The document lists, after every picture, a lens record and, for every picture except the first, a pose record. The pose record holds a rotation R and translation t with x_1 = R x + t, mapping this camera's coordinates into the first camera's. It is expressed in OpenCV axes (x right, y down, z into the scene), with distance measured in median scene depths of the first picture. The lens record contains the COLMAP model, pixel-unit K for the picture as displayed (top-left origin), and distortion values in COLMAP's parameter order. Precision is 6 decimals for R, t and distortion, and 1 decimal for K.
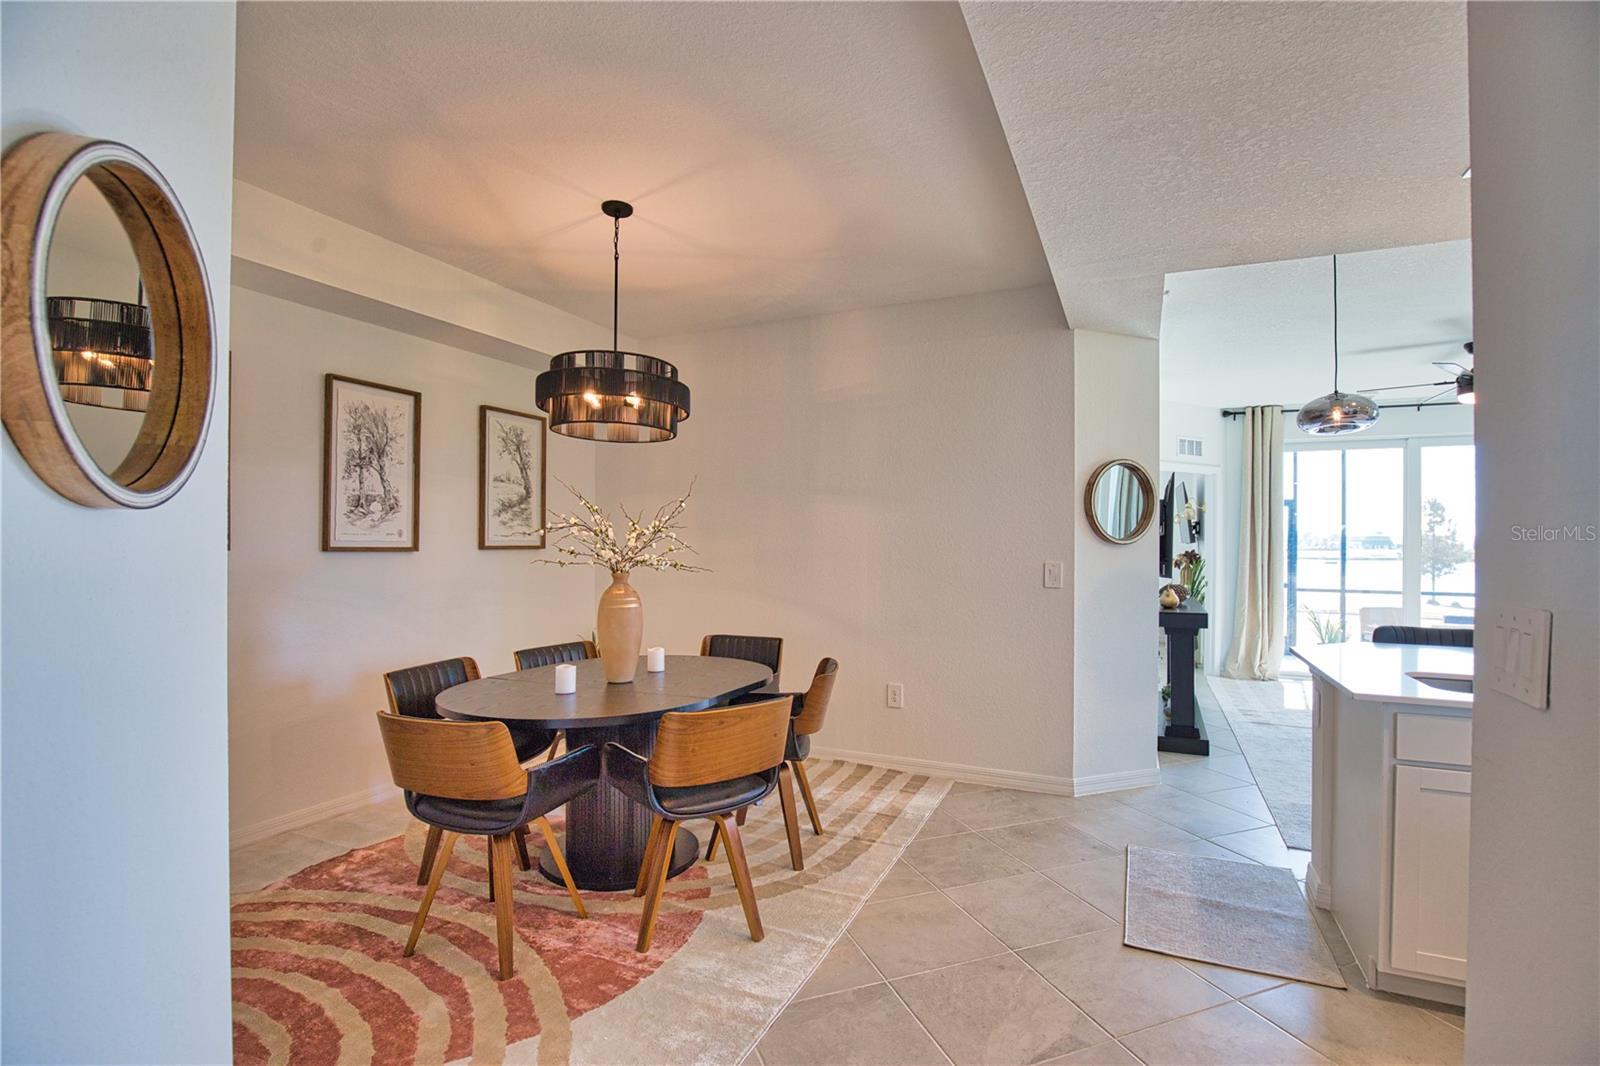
lens RADIAL K [[728.4, 0, 811.2], [0, 728.4, 541.7], [0, 0, 1]] dist [-0.036019, 0.006924]
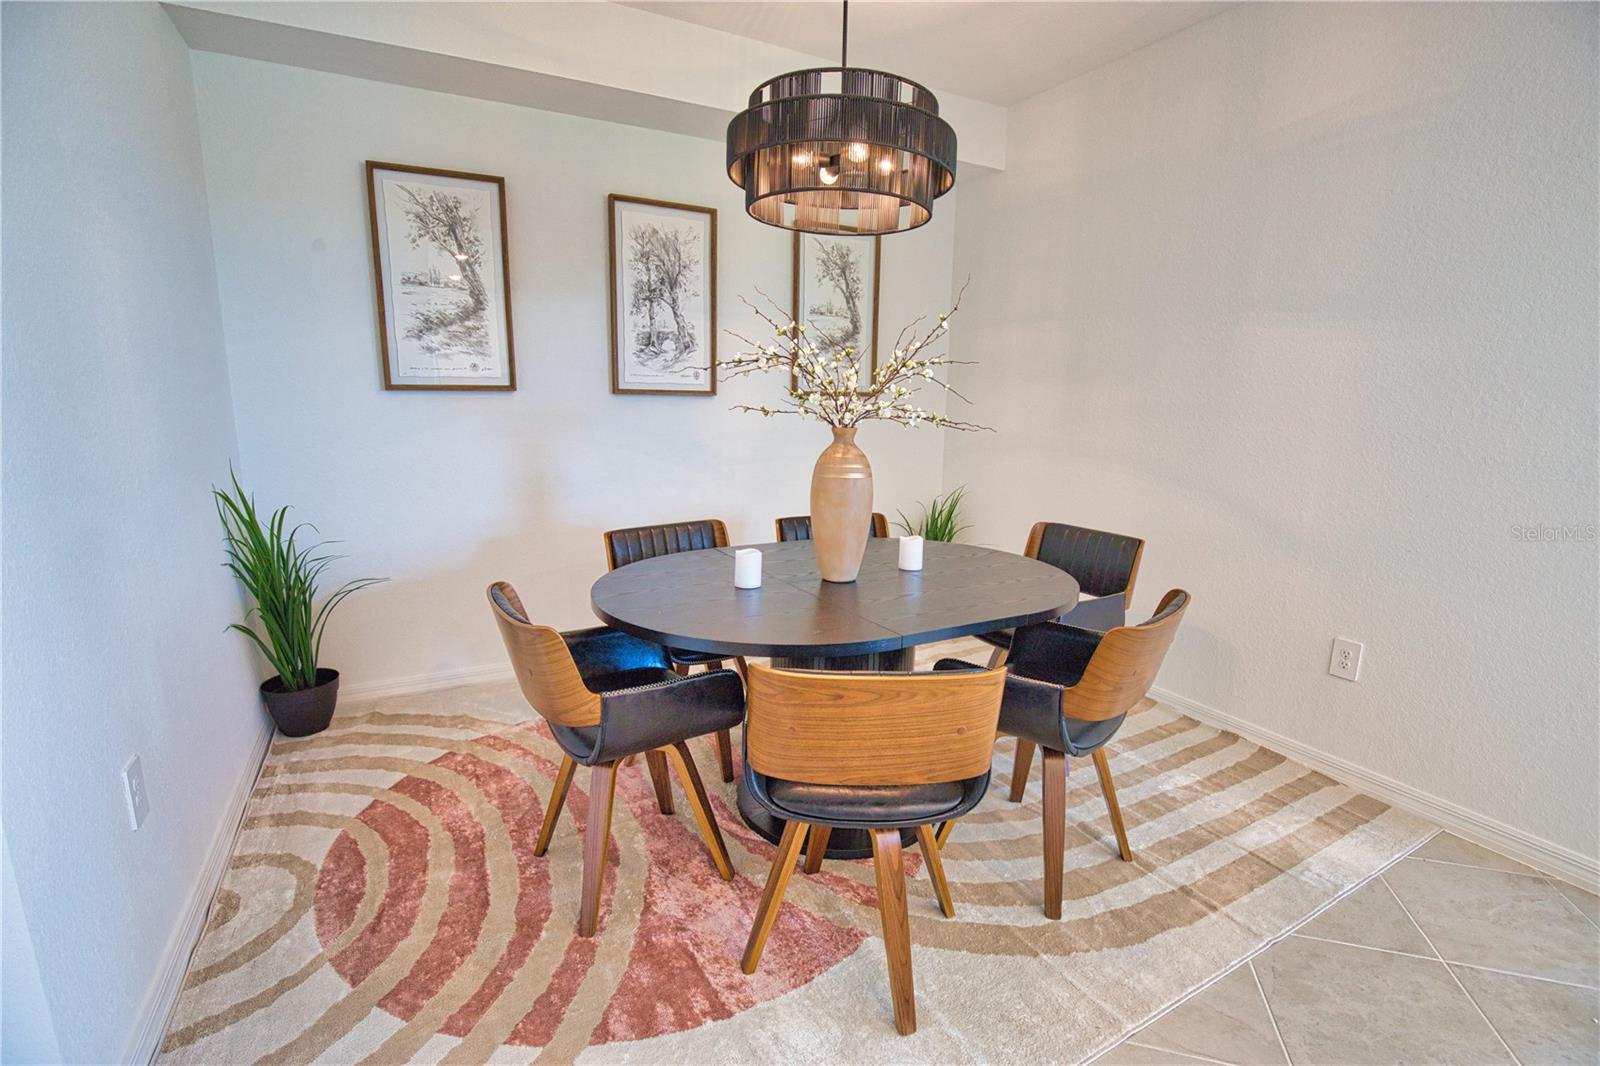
lens RADIAL K [[728.4, 0, 812.6], [0, 728.4, 539.1], [0, 0, 1]] dist [-0.036019, 0.006924]
pose [[0.799440, 0.128300, -0.586886, 0.118132], [-0.012981, 0.980389, 0.196643, 0.009595], [0.600606, -0.149586, 0.785428, 0.363208]]
